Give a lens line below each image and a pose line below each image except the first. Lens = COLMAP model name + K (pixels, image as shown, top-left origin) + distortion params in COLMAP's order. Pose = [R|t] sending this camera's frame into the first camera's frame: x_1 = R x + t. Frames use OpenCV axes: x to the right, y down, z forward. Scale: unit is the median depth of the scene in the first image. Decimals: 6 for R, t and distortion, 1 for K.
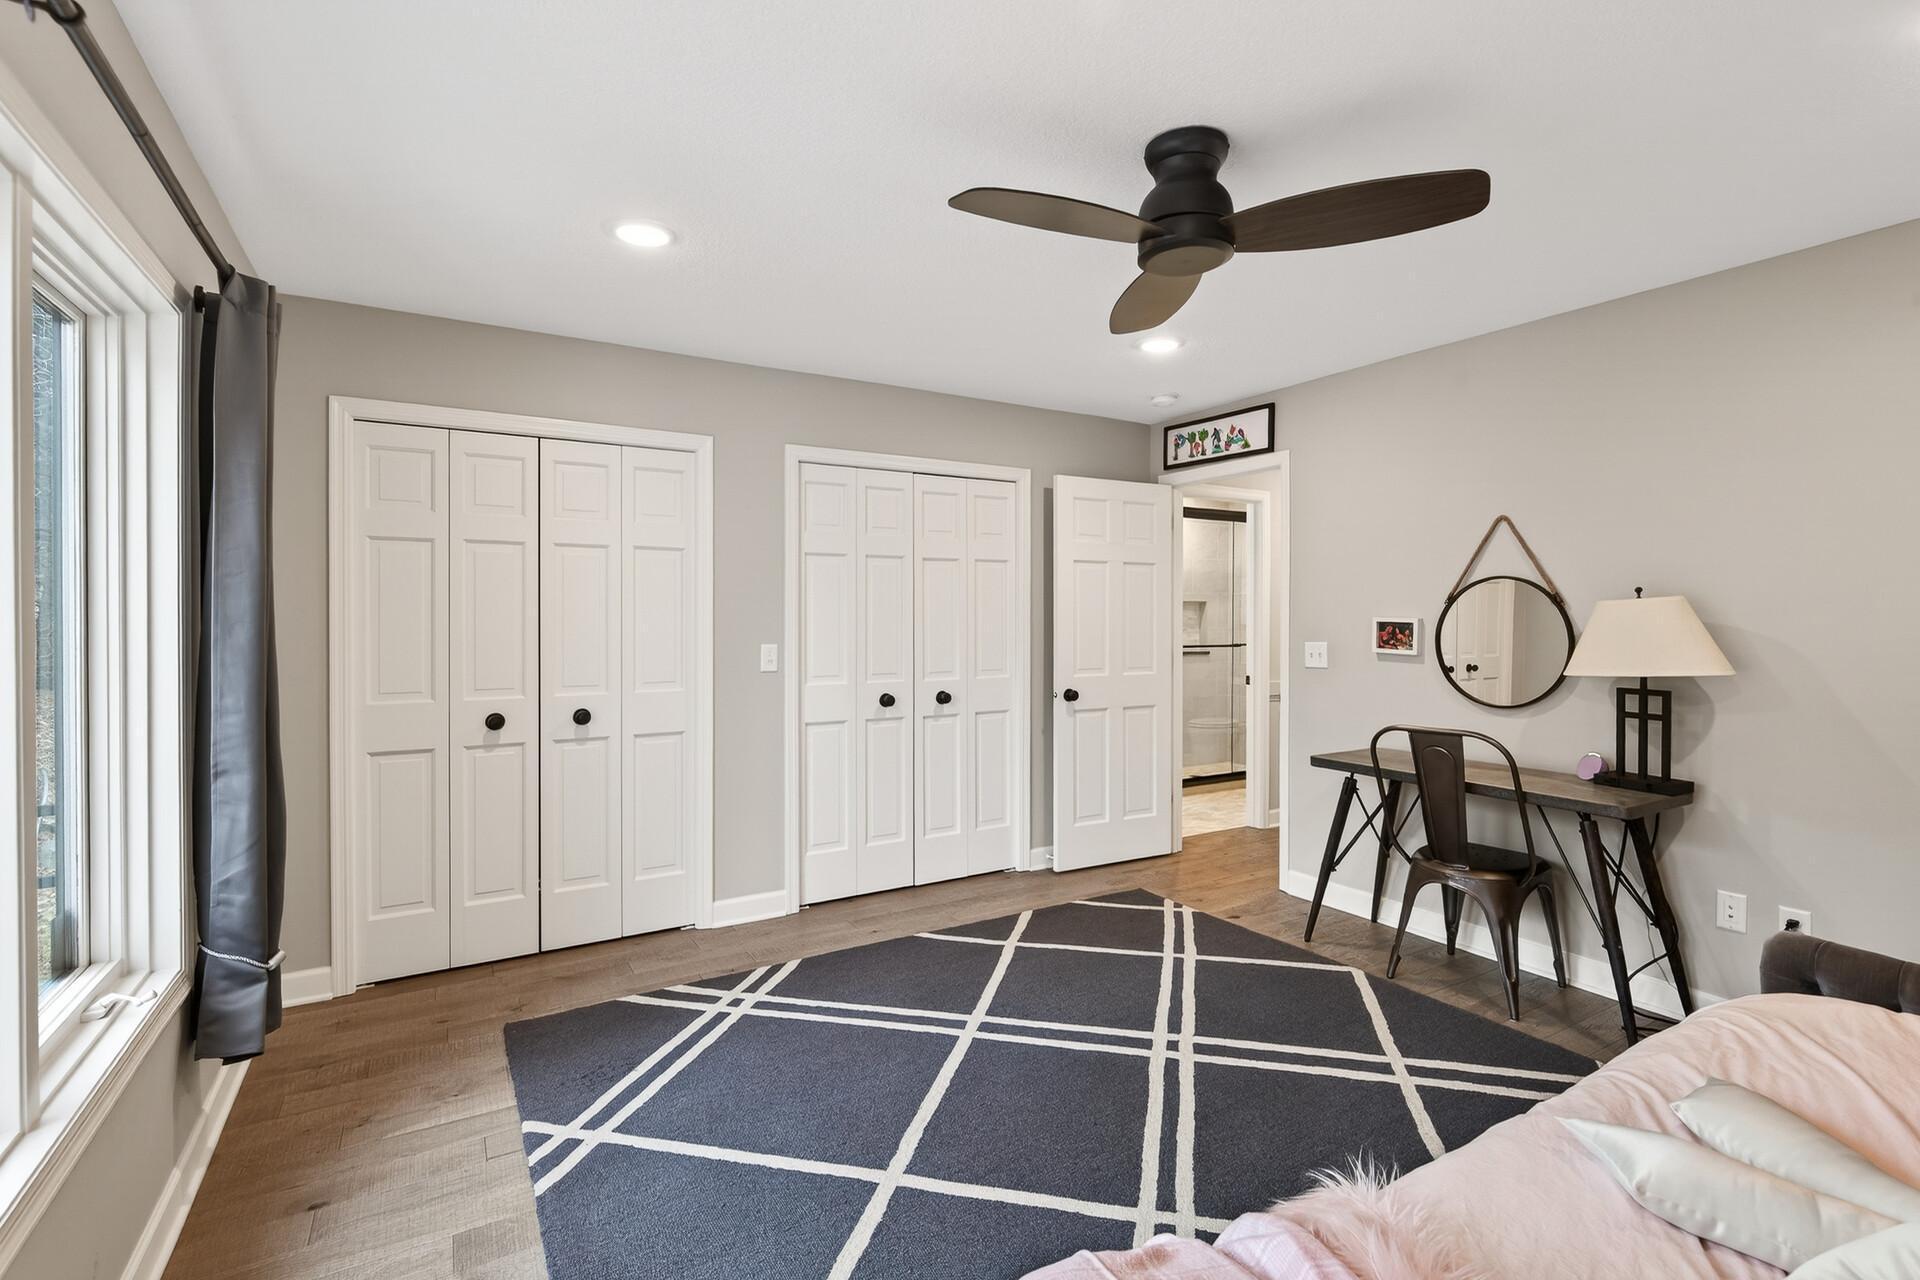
lens RADIAL K [[874.4, 0, 957.3], [0, 874.4, 627.3], [0, 0, 1]] dist [0.005259, -0.000621]
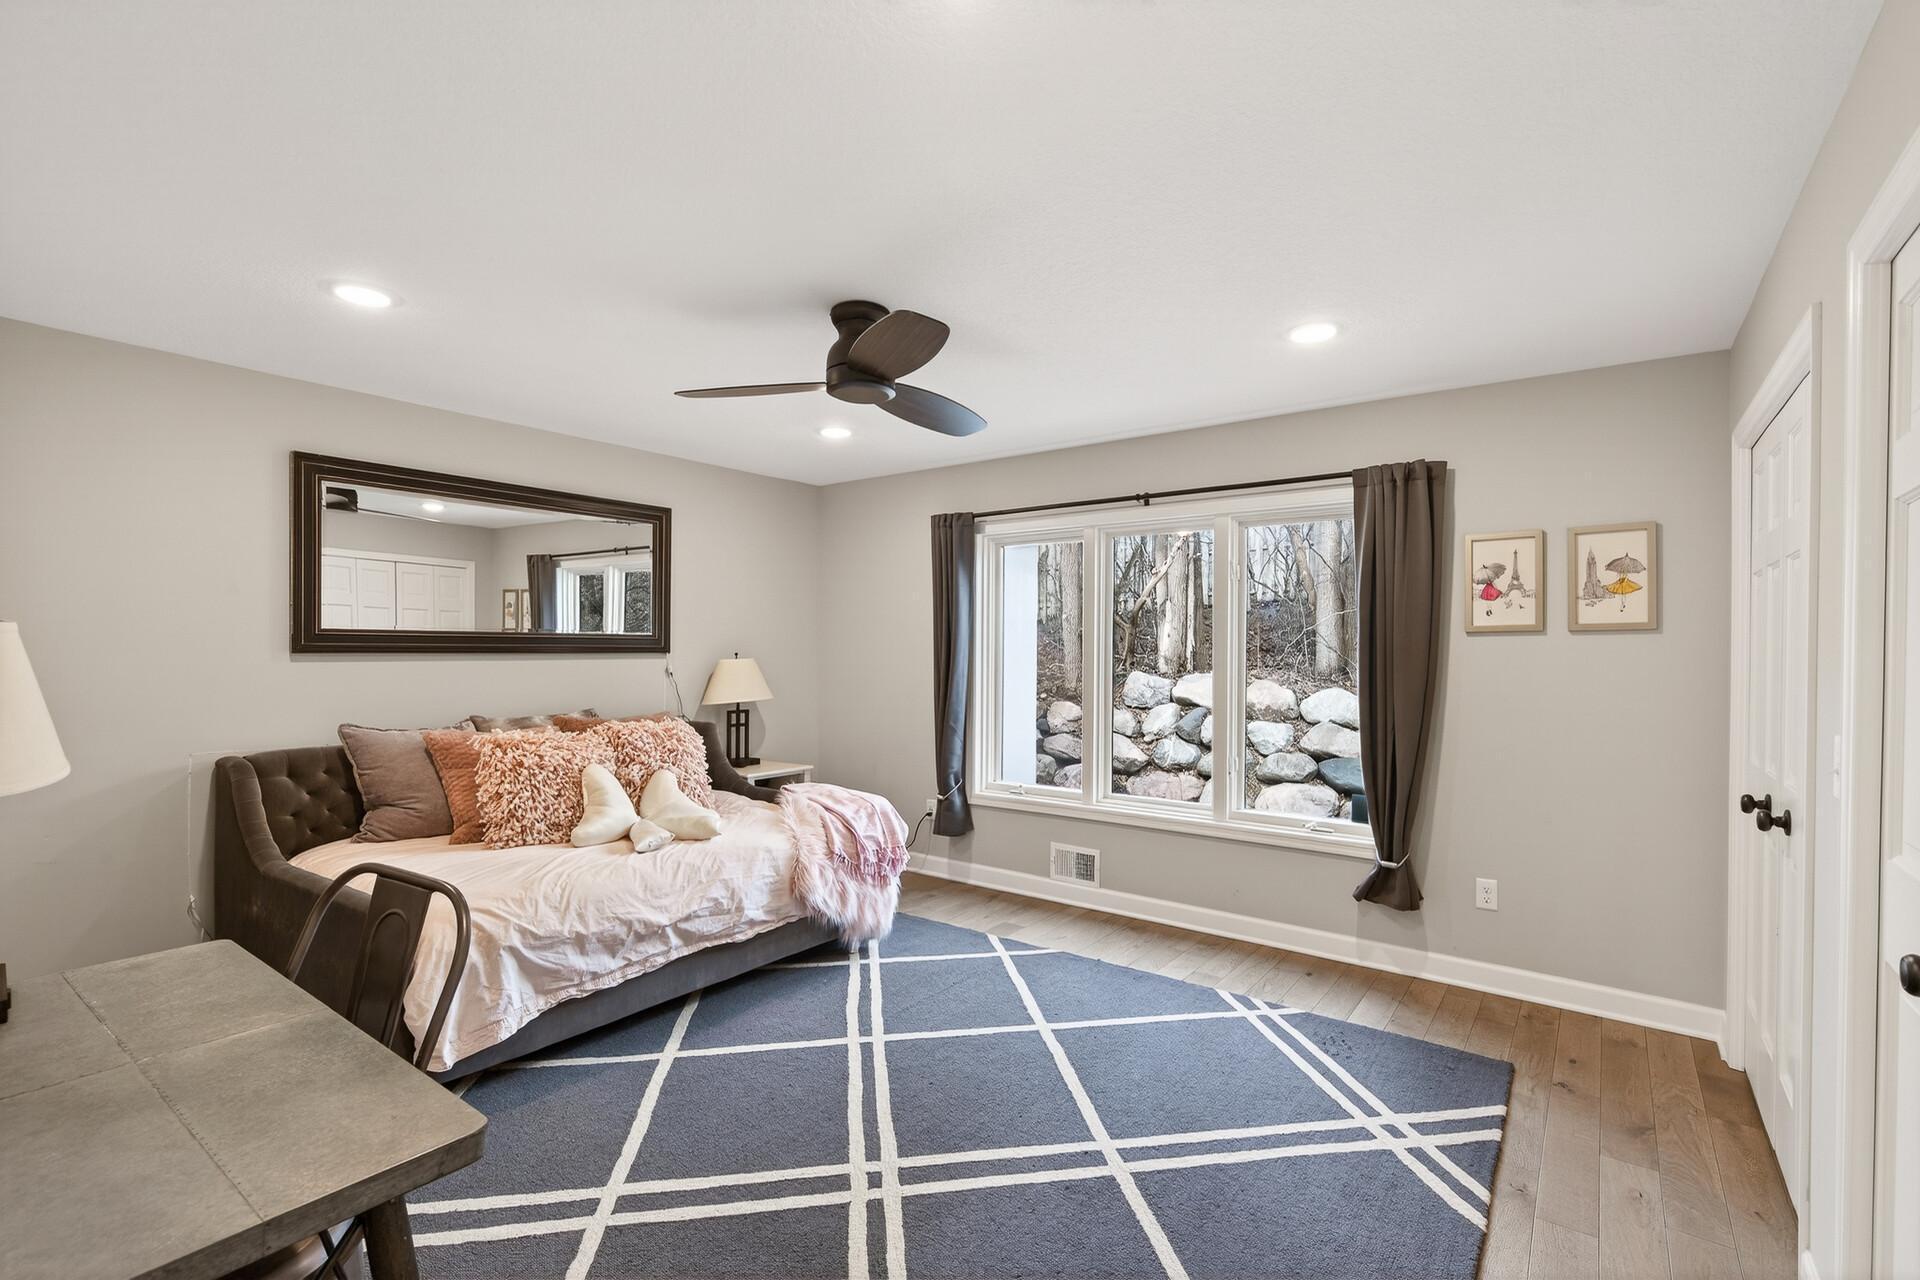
lens RADIAL K [[874.4, 0, 959.7], [0, 874.4, 644.6], [0, 0, 1]] dist [0.005259, -0.000621]
pose [[-0.922827, -0.007934, -0.385133, 0.479781], [-0.012311, 0.999885, 0.008900, -0.030838], [0.385018, 0.012955, -0.922818, 1.734980]]
